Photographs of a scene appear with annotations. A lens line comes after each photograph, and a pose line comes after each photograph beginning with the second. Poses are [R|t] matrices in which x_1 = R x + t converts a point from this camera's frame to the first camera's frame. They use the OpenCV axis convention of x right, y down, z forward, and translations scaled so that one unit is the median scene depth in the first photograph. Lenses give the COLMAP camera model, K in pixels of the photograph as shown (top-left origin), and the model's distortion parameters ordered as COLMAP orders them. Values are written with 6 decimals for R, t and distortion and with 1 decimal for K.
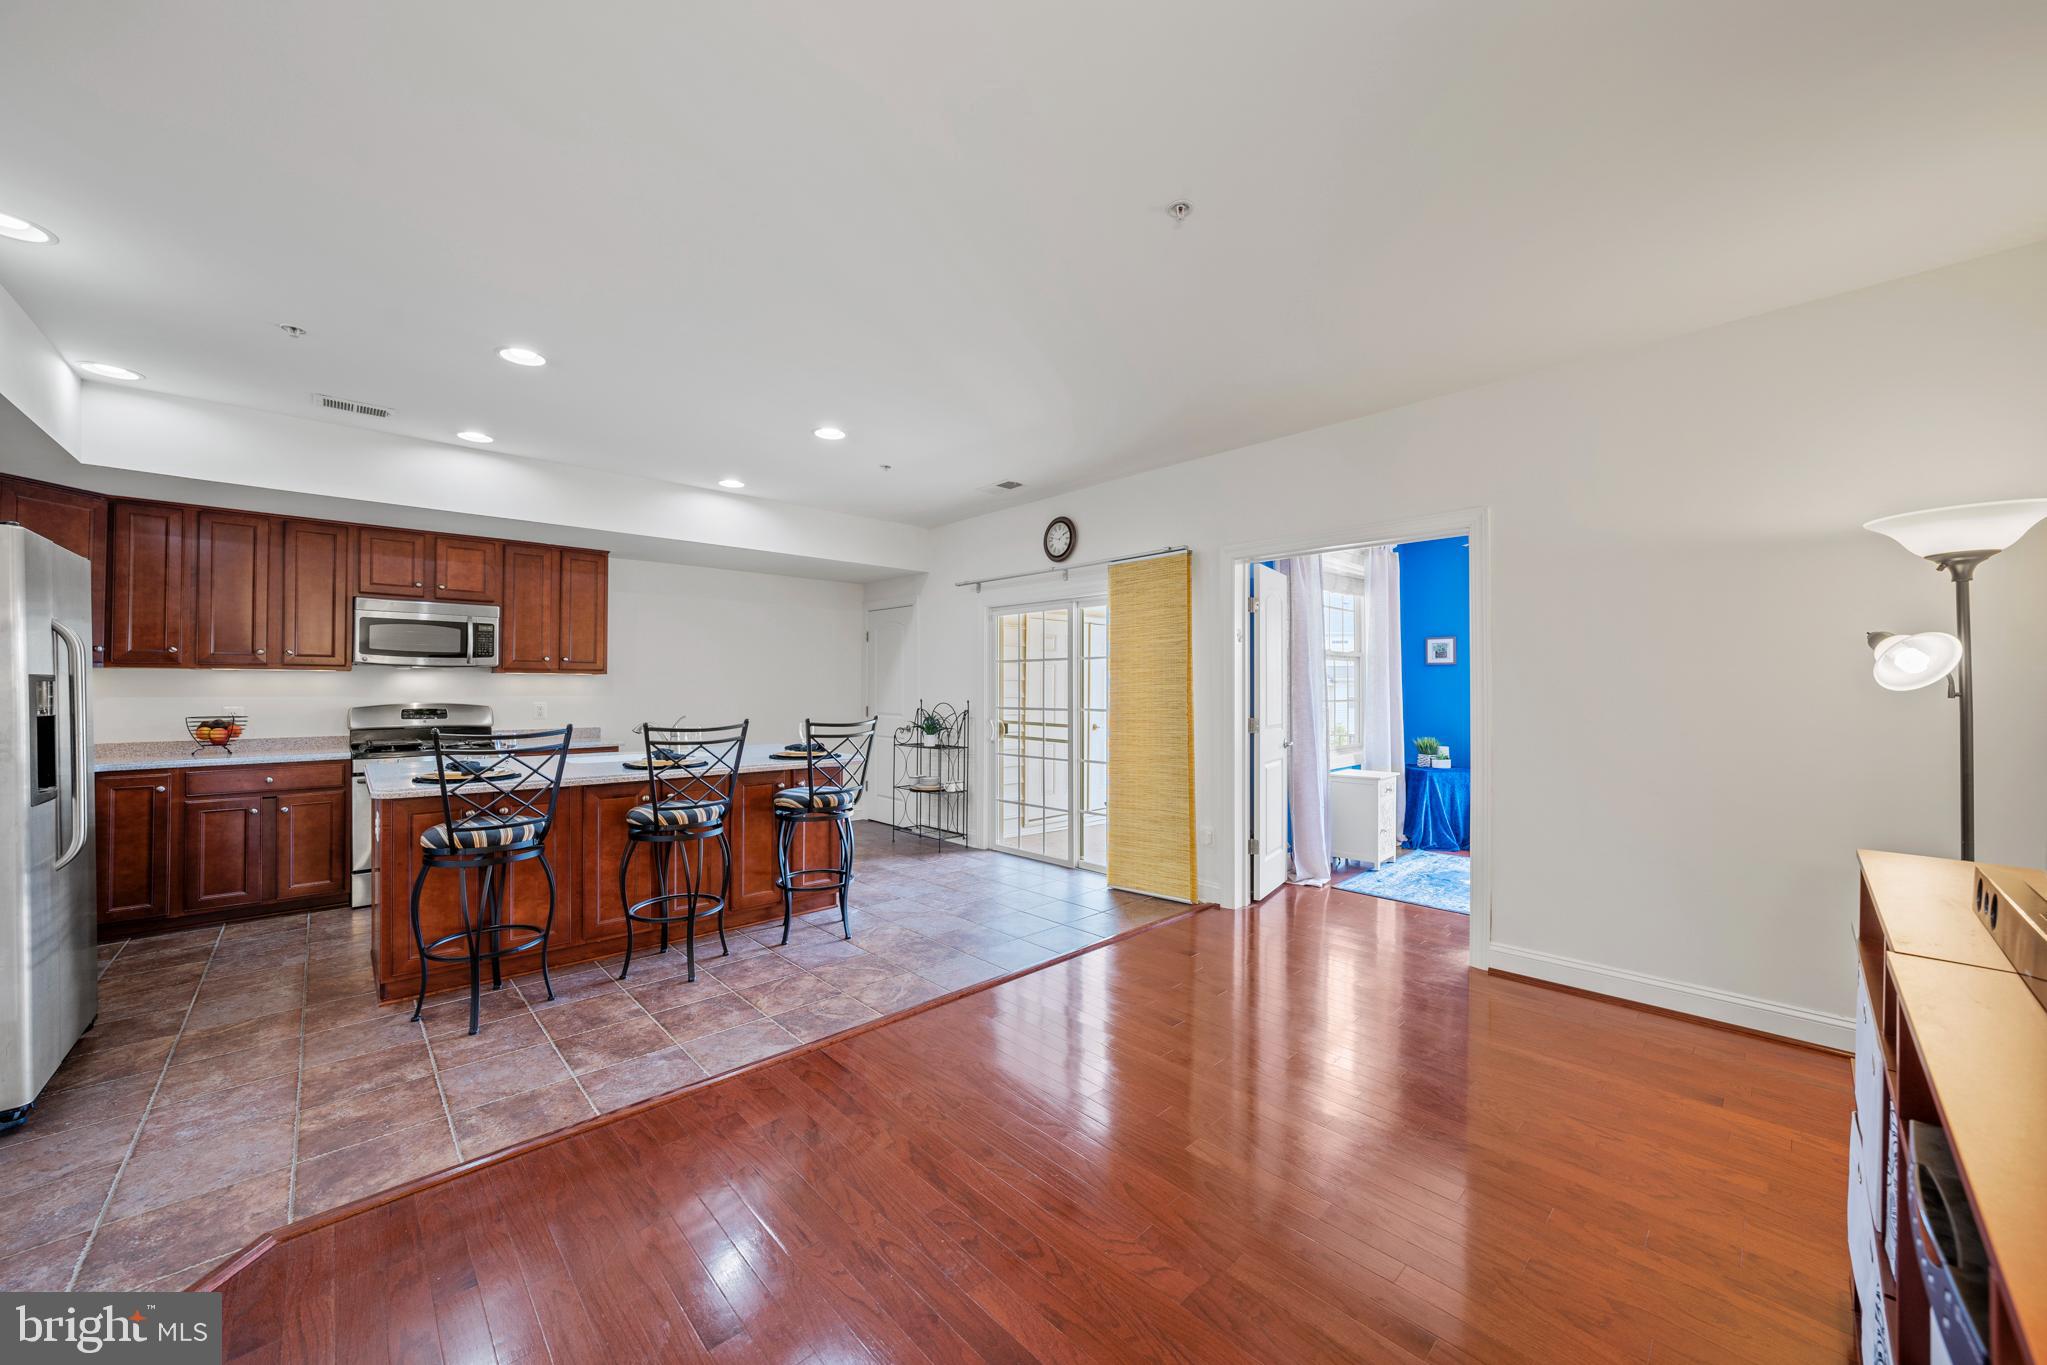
lens RADIAL K [[748.1, 0, 1012.2], [0, 748.1, 680.6], [0, 0, 1]] dist [-0.000851, 0.000302]
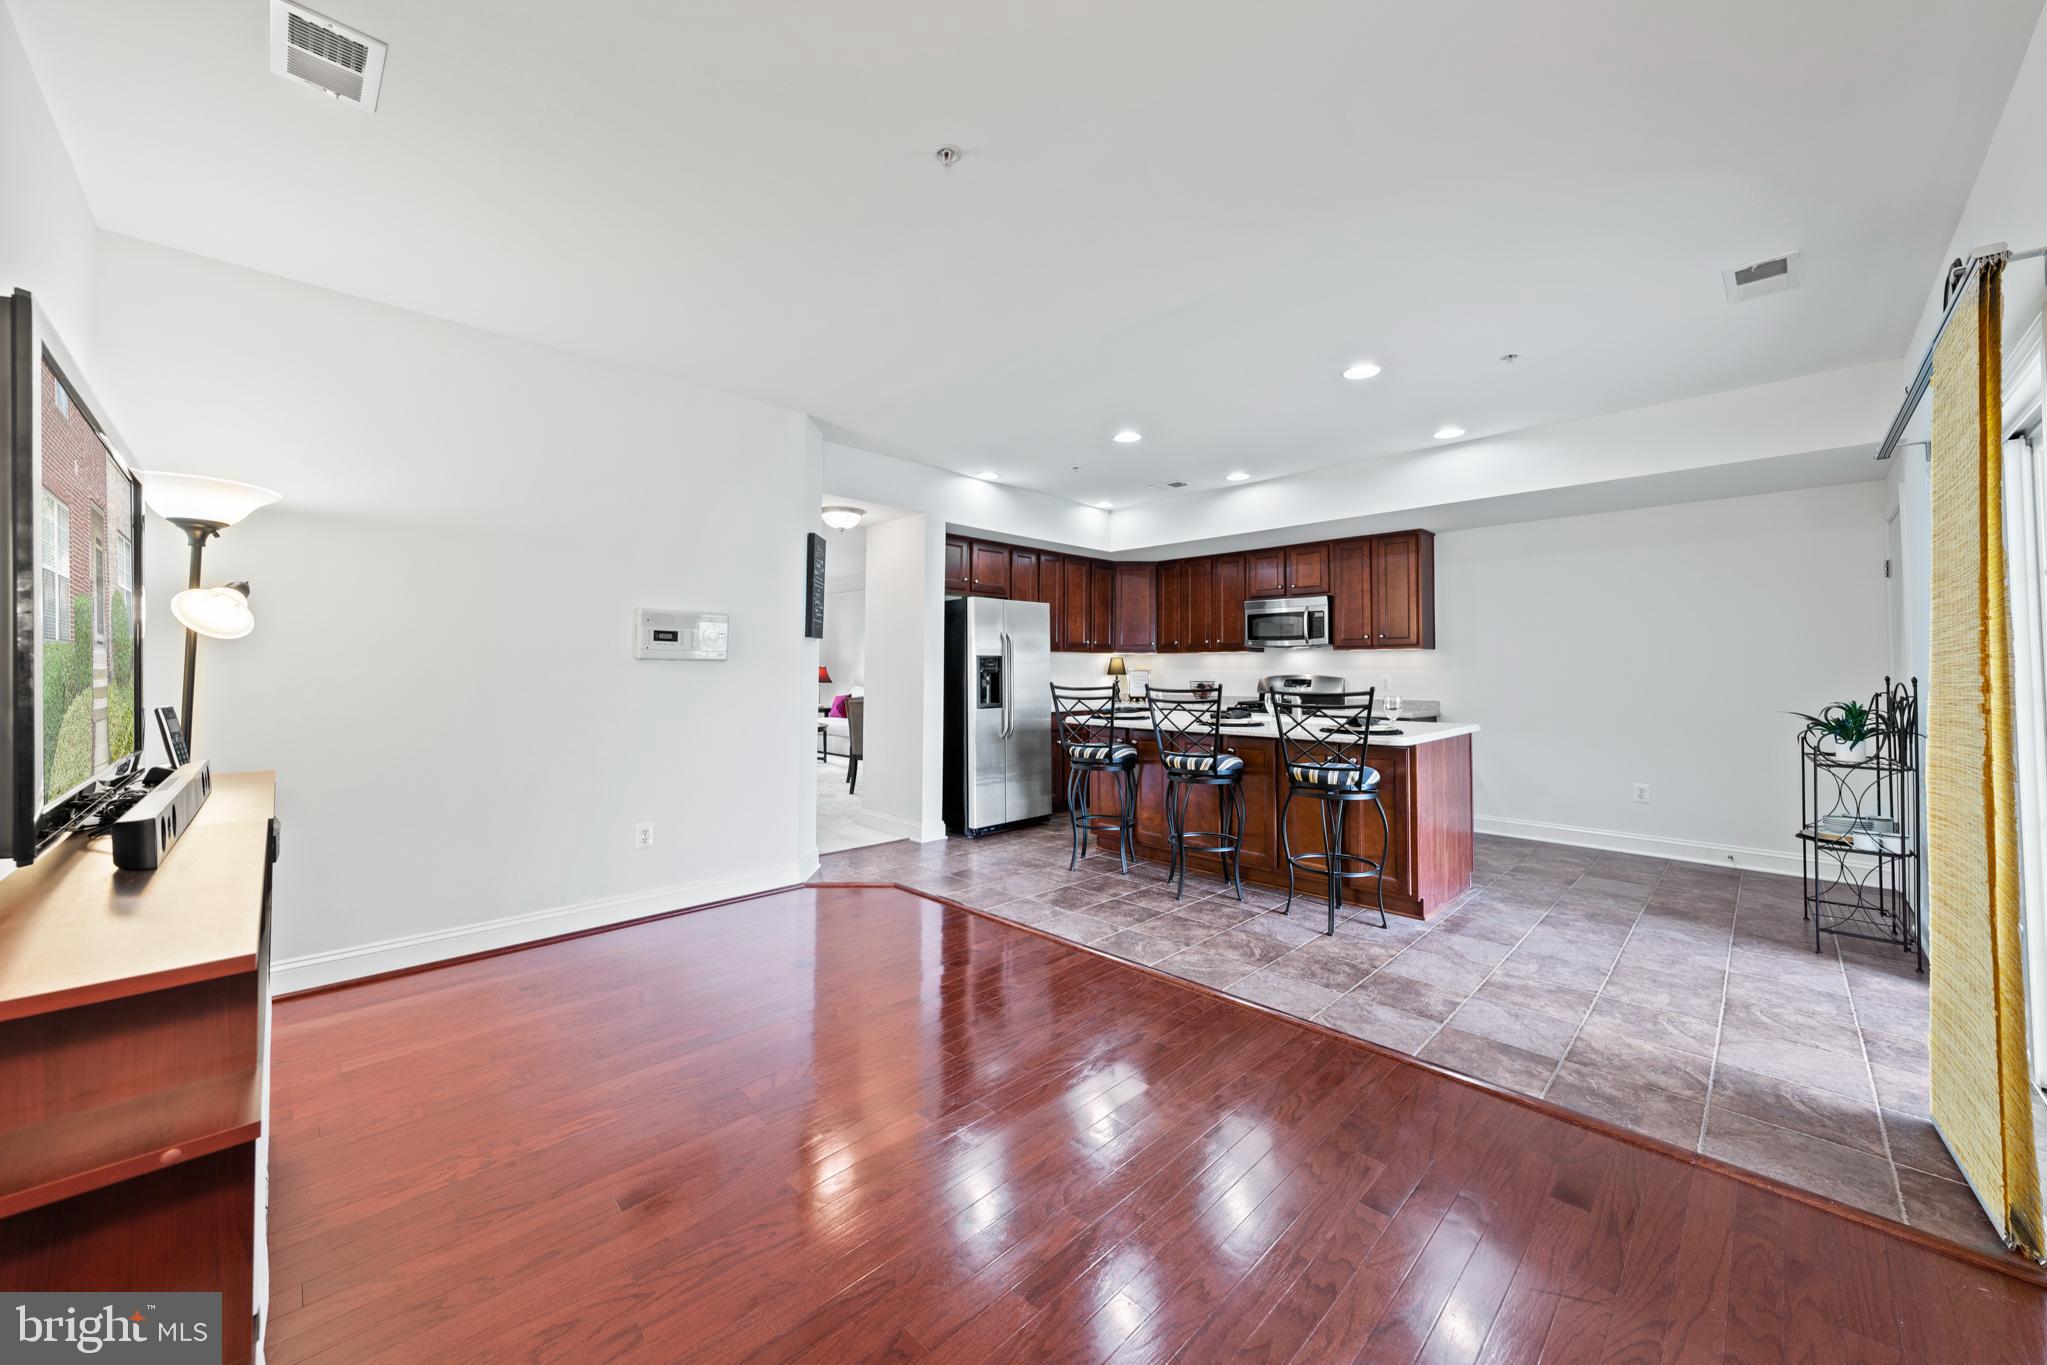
lens RADIAL K [[748.1, 0, 1020.2], [0, 748.1, 661.2], [0, 0, 1]] dist [-0.000851, 0.000302]
pose [[0.034069, -0.014751, -0.999311, 0.592792], [0.012186, 0.999823, -0.014343, 0.021358], [0.999345, -0.011689, 0.034242, 0.530527]]
